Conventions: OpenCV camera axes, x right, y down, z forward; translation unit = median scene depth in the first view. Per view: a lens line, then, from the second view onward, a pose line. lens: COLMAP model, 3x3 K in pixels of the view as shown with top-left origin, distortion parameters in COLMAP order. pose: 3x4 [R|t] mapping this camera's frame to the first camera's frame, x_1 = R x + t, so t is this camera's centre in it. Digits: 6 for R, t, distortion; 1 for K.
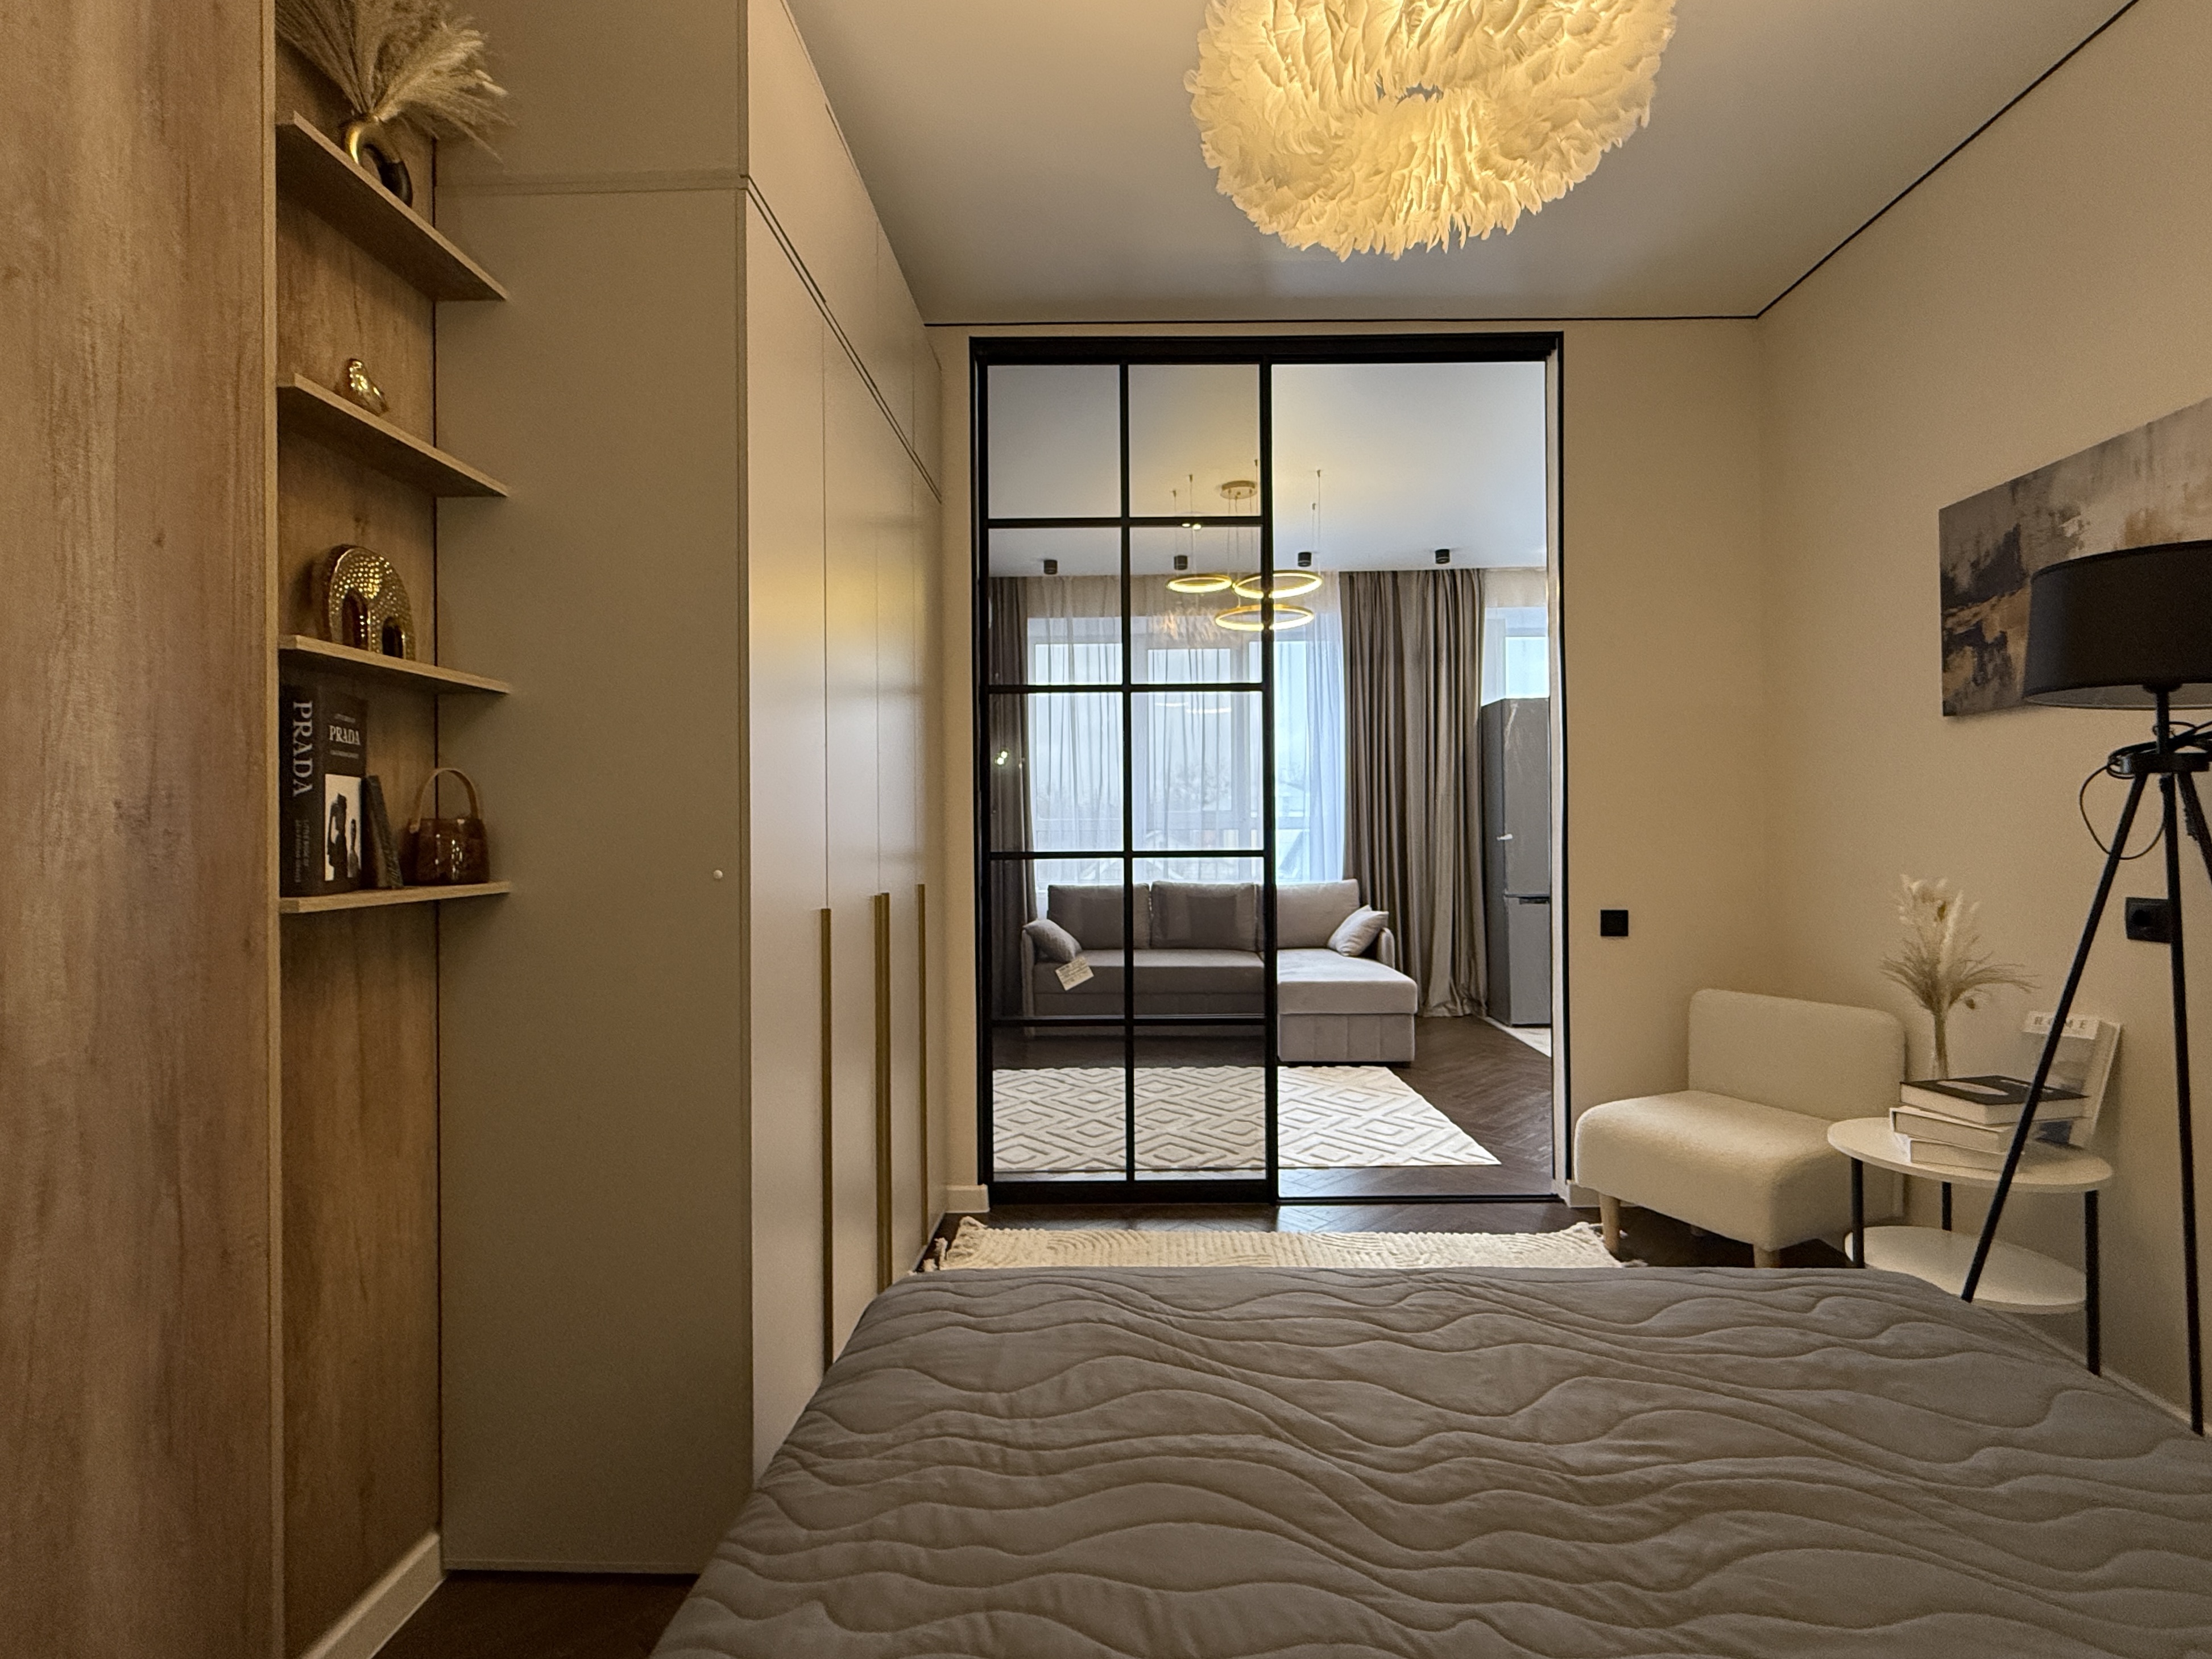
lens RADIAL K [[1084.7, 0, 1108.7], [0, 1084.7, 812.6], [0, 0, 1]] dist [-0.001654, -0.000248]
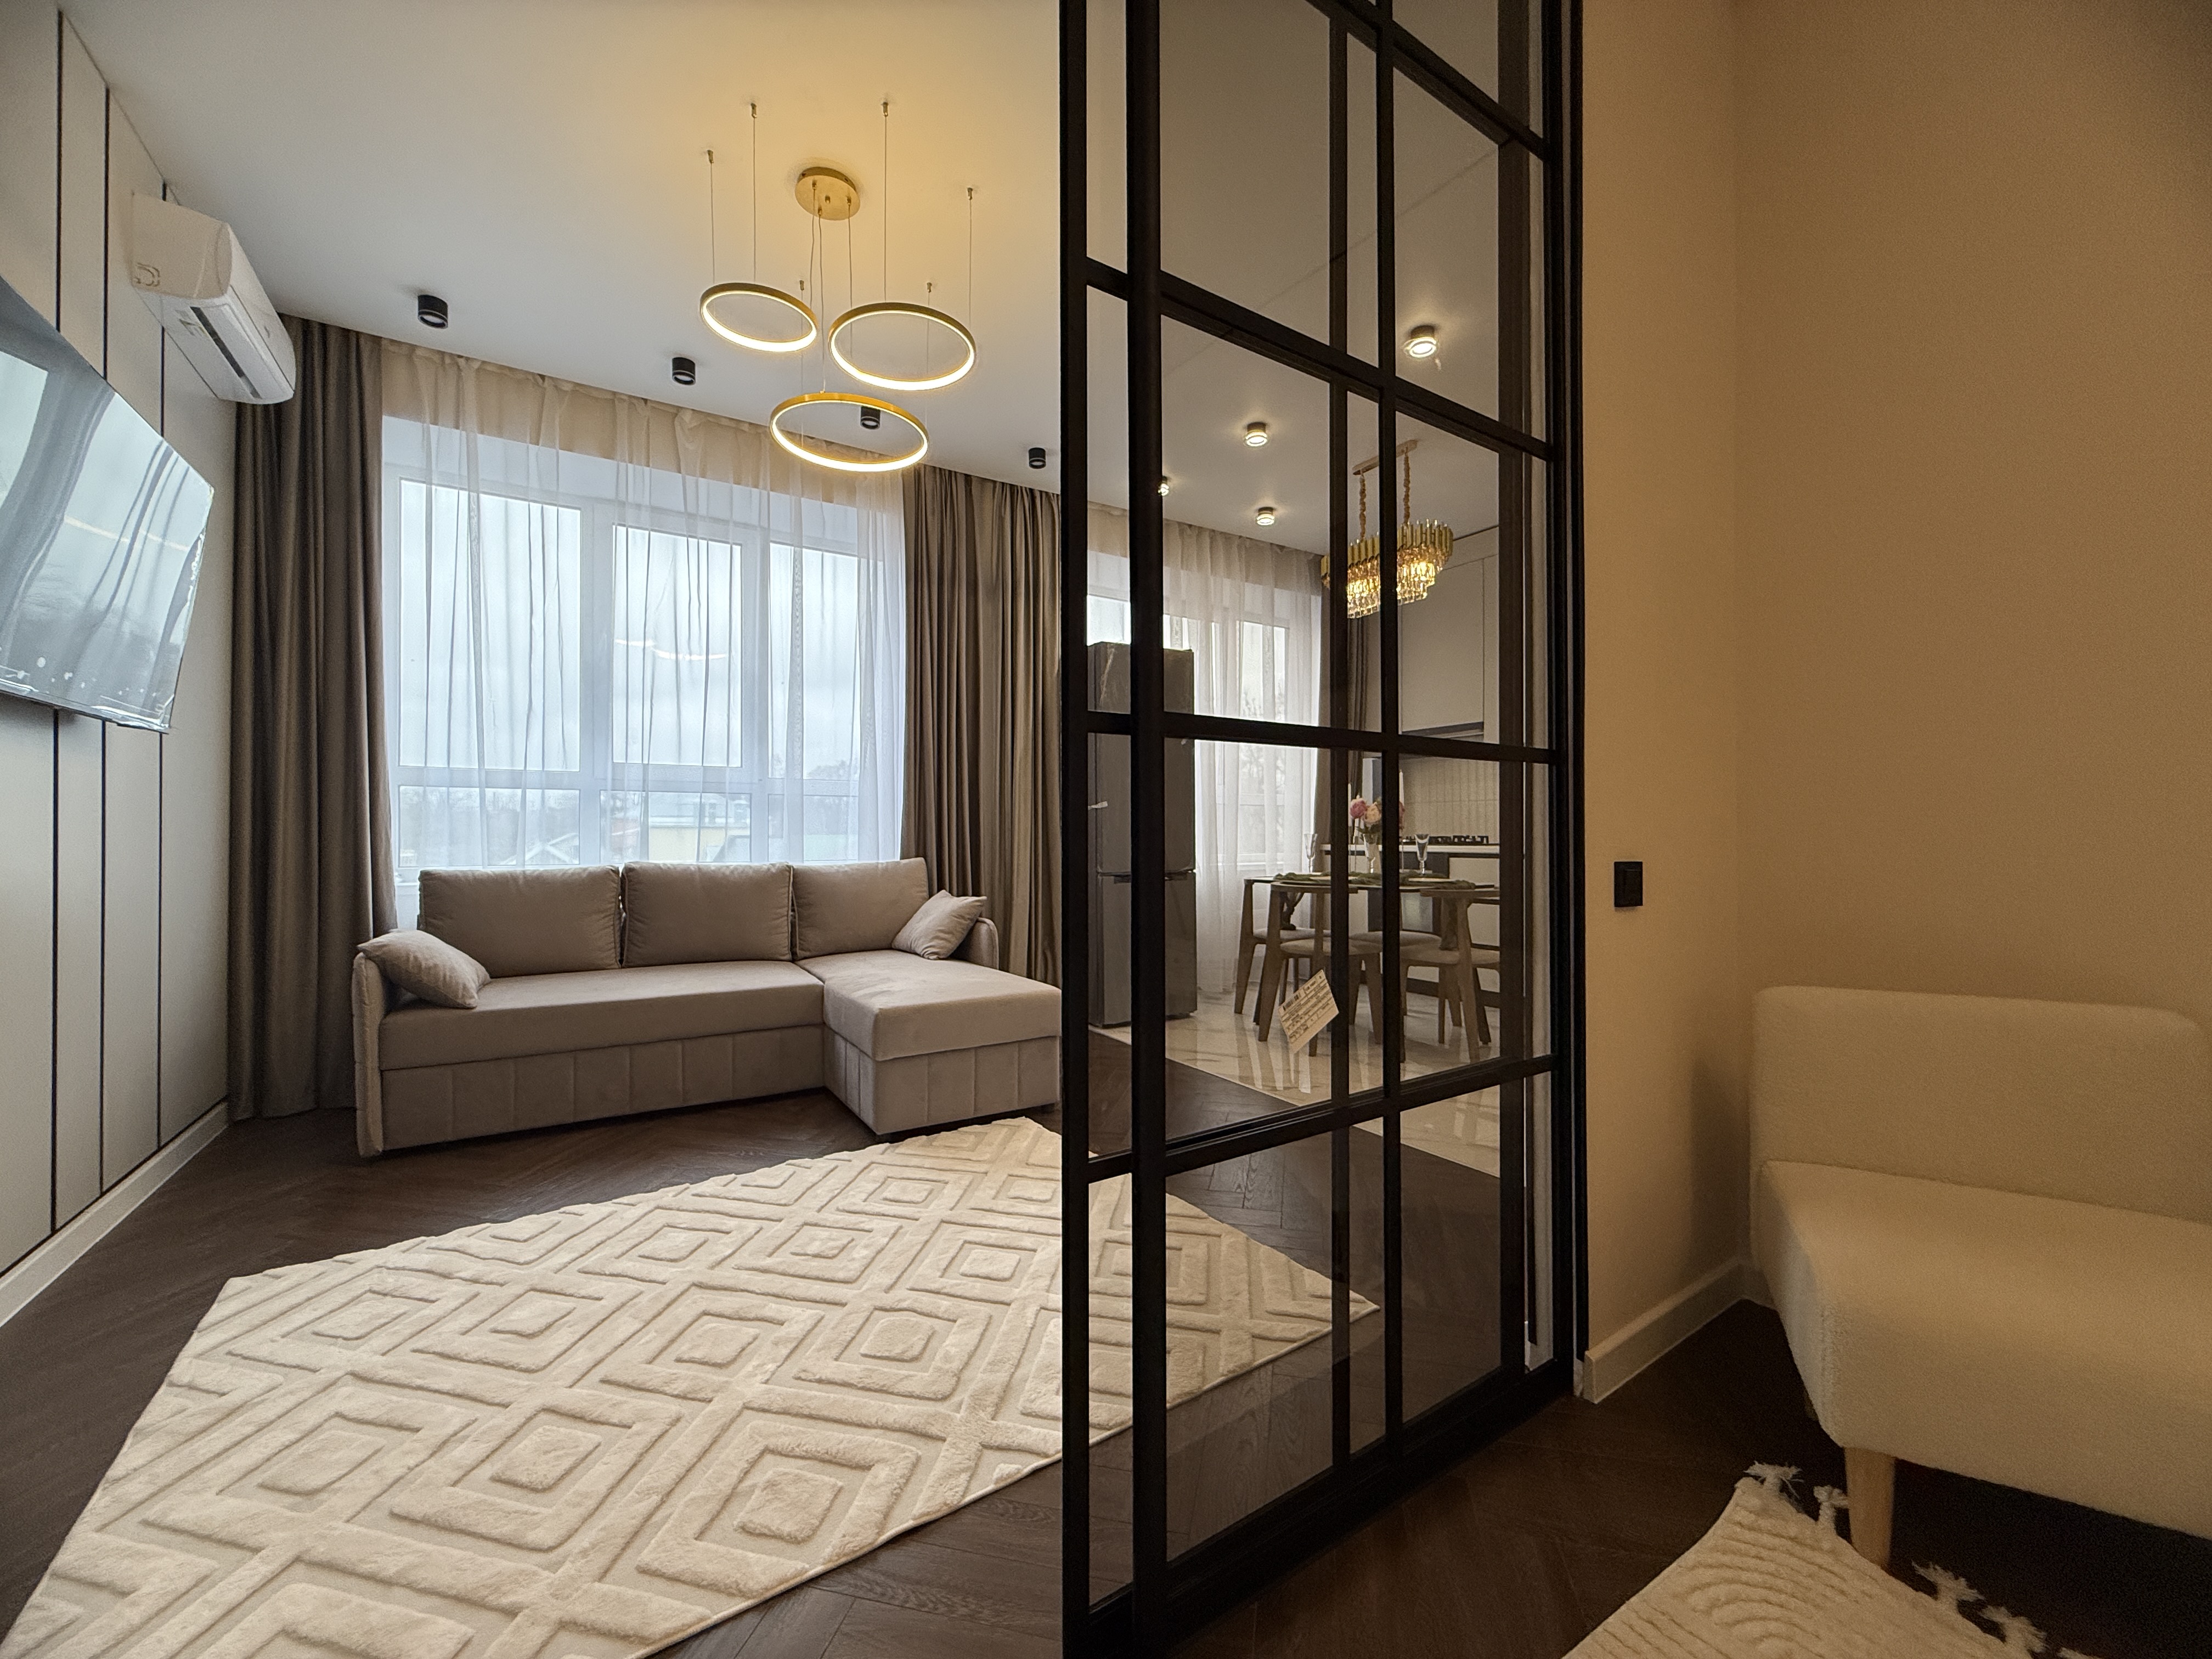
lens RADIAL K [[887.1, 0, 1097.4], [0, 887.1, 831.7], [0, 0, 1]] dist [0.001370, 0.000185]
pose [[0.831532, 0.011305, 0.555362, -0.021670], [-0.012561, 0.999920, -0.001548, 0.048490], [-0.555335, -0.005689, 0.831607, 0.468968]]
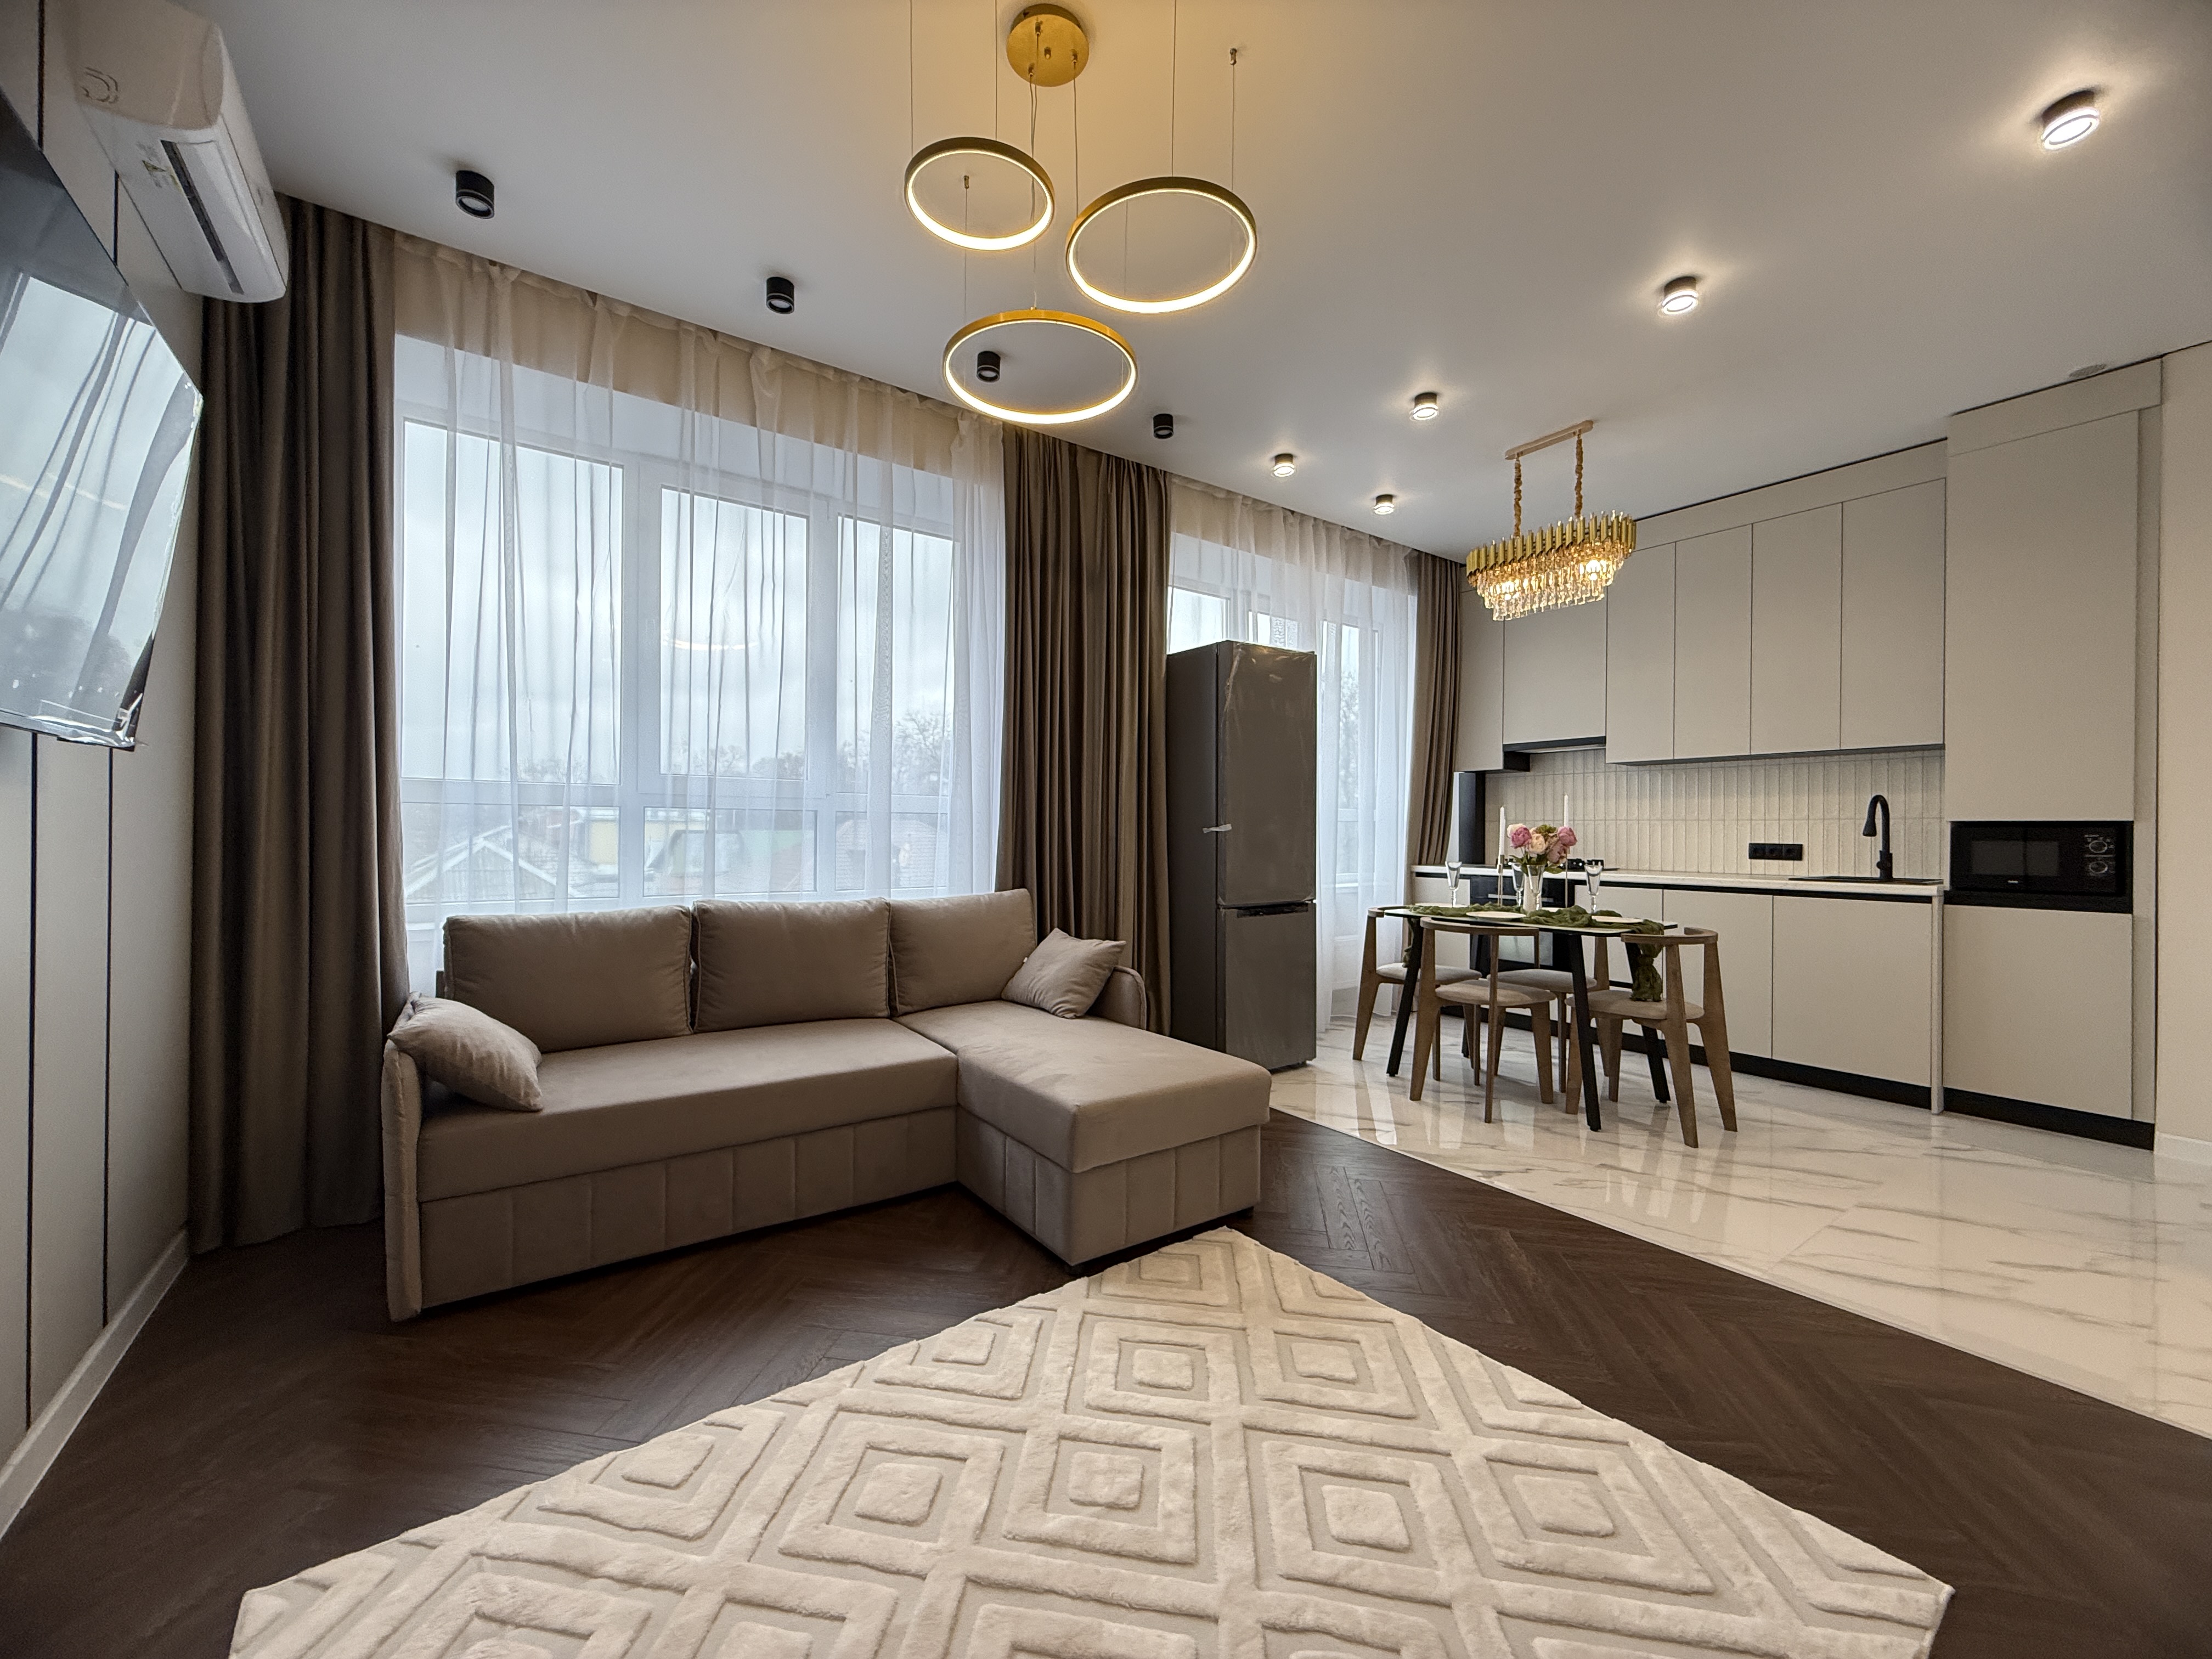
lens RADIAL K [[887.1, 0, 1097.9], [0, 887.1, 831.8], [0, 0, 1]] dist [0.001370, 0.000185]
pose [[0.796736, 0.015575, 0.604127, -0.073787], [-0.021595, 0.999763, 0.002704, 0.027520], [-0.603942, -0.015200, 0.796883, 0.628851]]
